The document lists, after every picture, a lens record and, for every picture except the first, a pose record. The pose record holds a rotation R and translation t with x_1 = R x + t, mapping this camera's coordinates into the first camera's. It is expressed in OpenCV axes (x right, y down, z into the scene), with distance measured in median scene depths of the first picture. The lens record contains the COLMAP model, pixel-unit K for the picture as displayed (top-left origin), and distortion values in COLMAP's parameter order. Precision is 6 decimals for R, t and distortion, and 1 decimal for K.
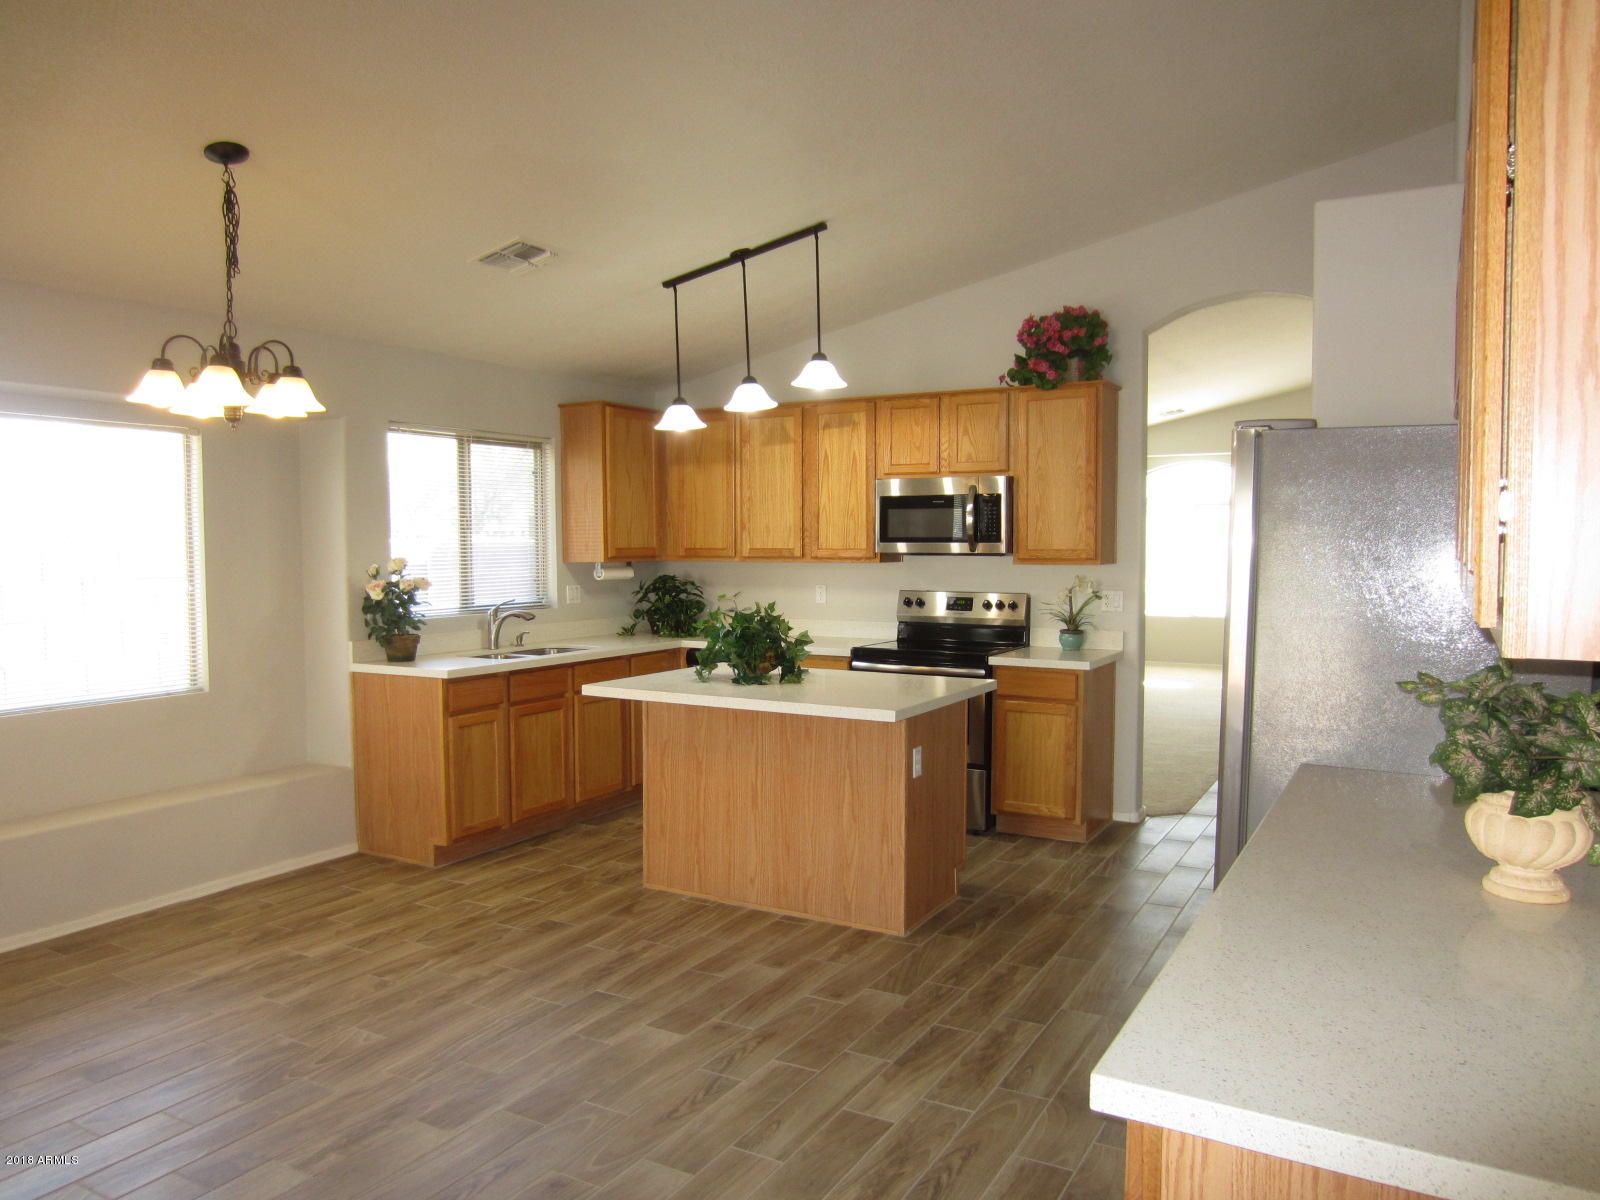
lens RADIAL K [[1131.6, 0, 793.7], [0, 1131.6, 605.2], [0, 0, 1]] dist [-0.032585, 0.015219]
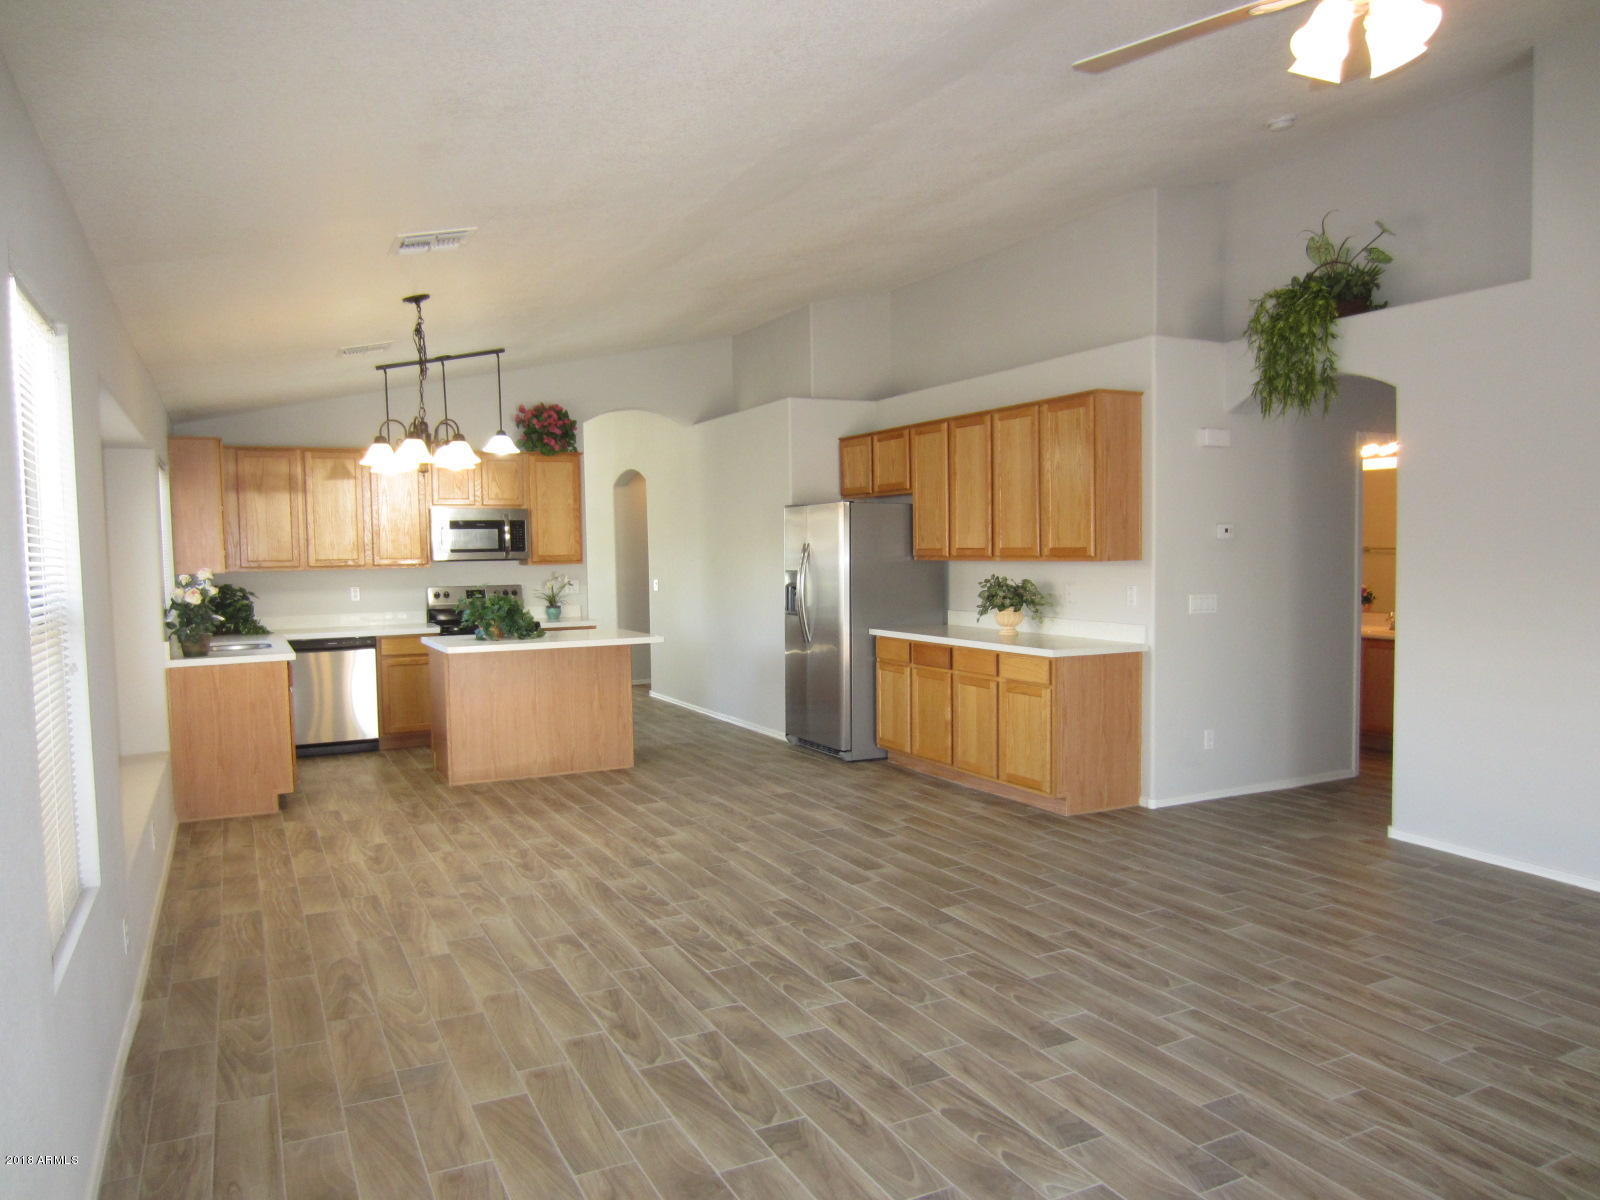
lens RADIAL K [[1129.7, 0, 796.4], [0, 1129.7, 602.2], [0, 0, 1]] dist [-0.032093, 0.006991]
pose [[0.546922, -0.048548, 0.835775, -0.986112], [0.061711, 0.997939, 0.017585, 0.011185], [-0.834906, 0.041959, 0.548790, -0.173277]]
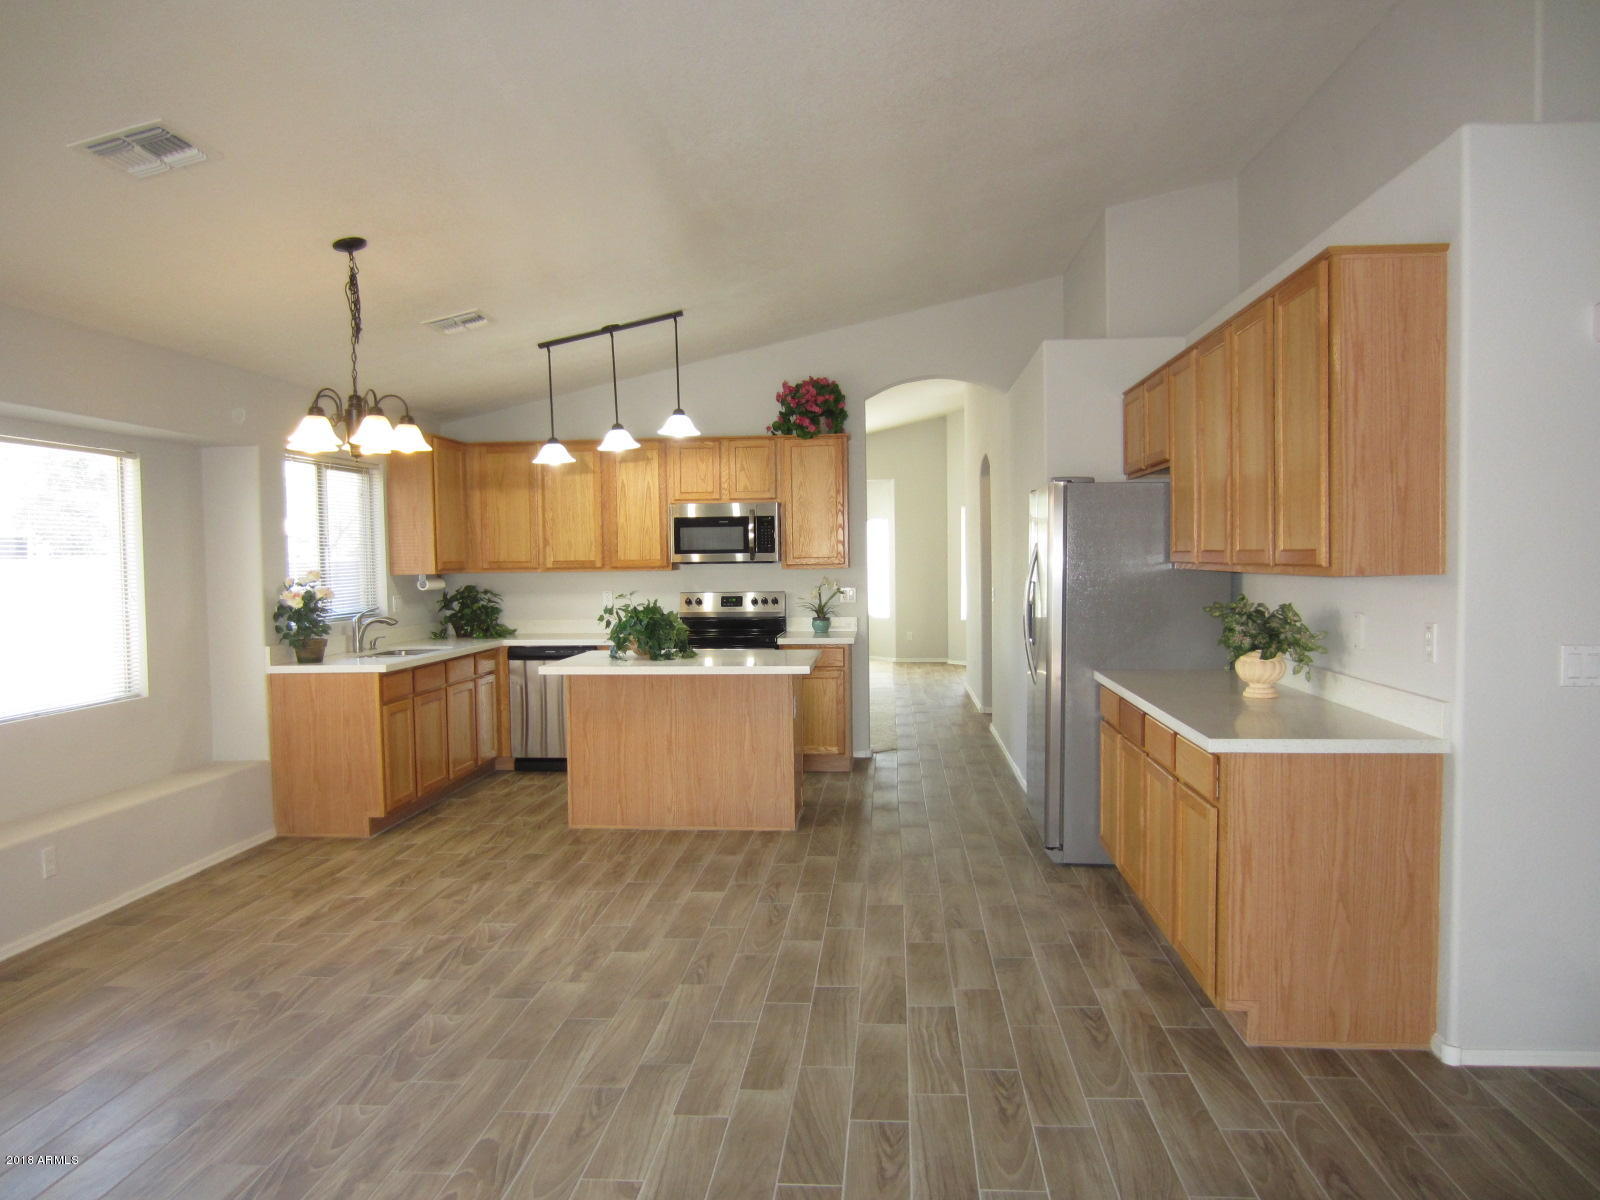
lens RADIAL K [[1129.7, 0, 796.4], [0, 1129.7, 602.2], [0, 0, 1]] dist [-0.032093, 0.006991]
pose [[0.905072, -0.027833, 0.424348, -0.384203], [0.035891, 0.999295, -0.011005, 0.019200], [-0.423742, 0.025190, 0.905433, -0.221685]]
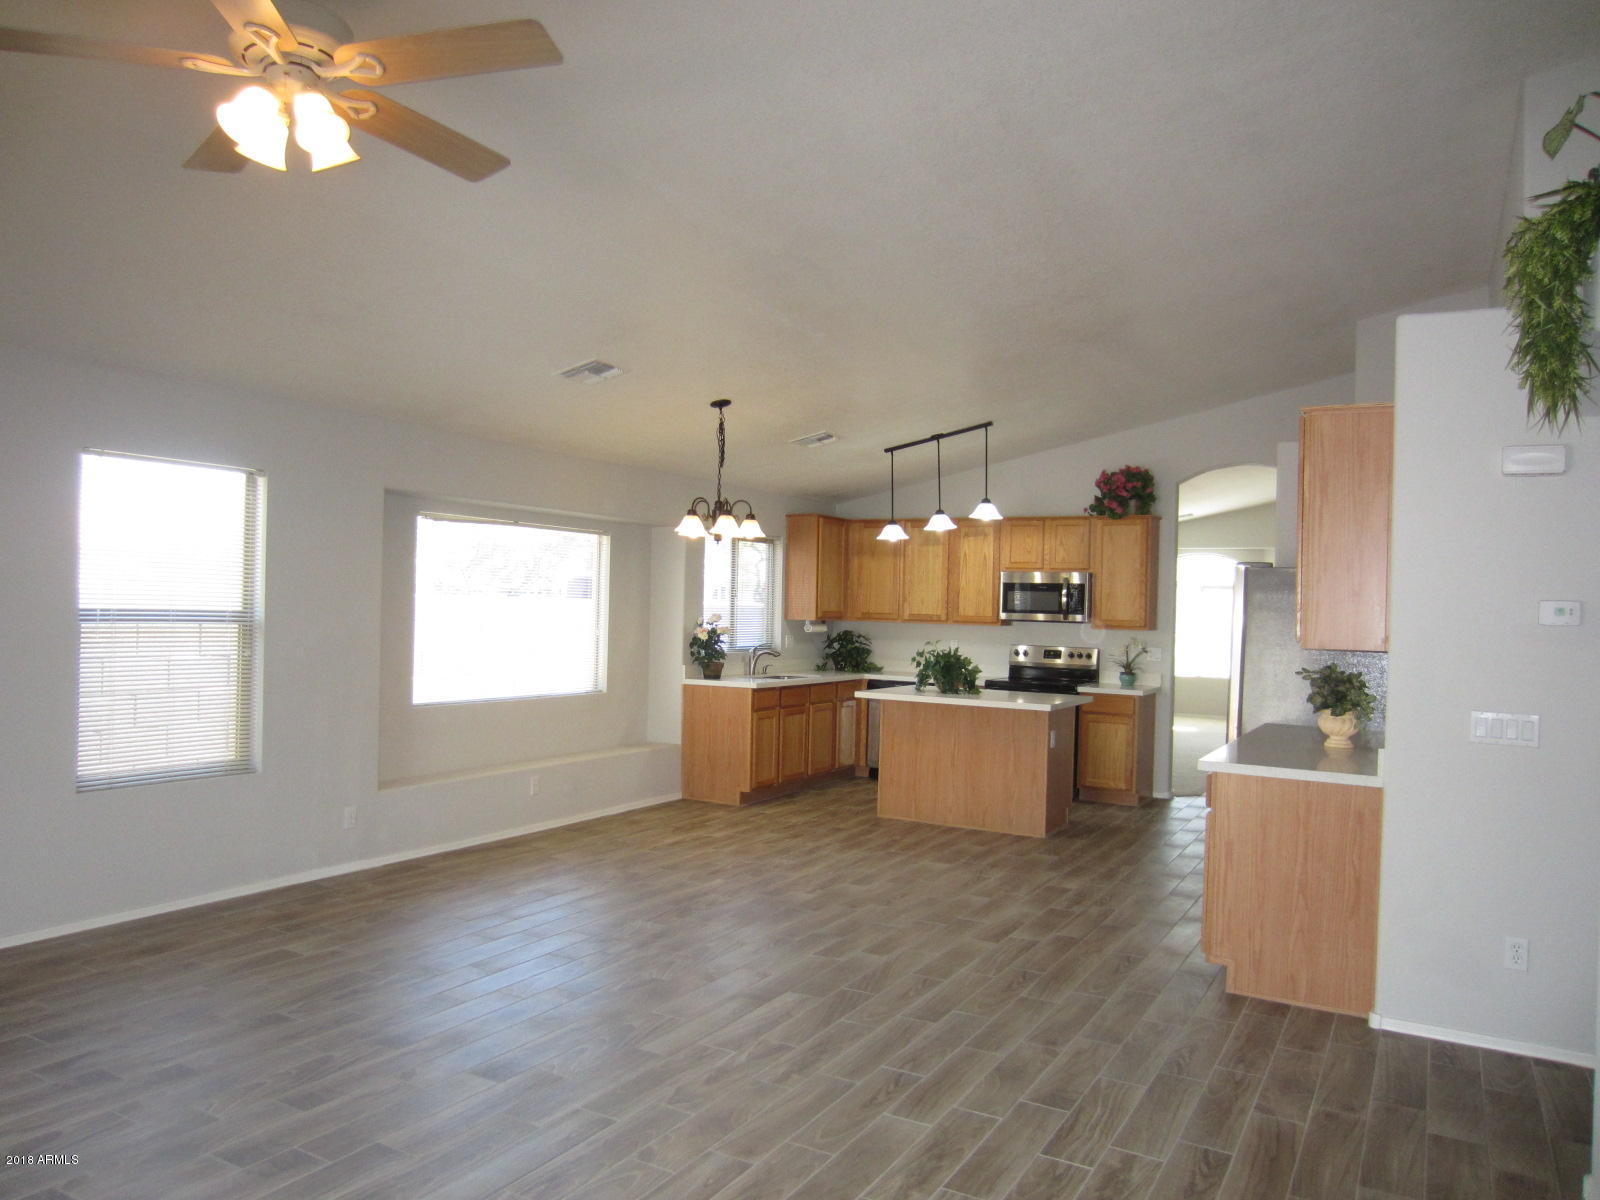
lens RADIAL K [[1131.6, 0, 793.7], [0, 1131.6, 605.2], [0, 0, 1]] dist [-0.032585, 0.015219]
pose [[0.999604, 0.027960, 0.003213, -0.241811], [-0.027734, 0.998011, -0.056620, 0.033421], [-0.004790, 0.056508, 0.998391, -0.603960]]
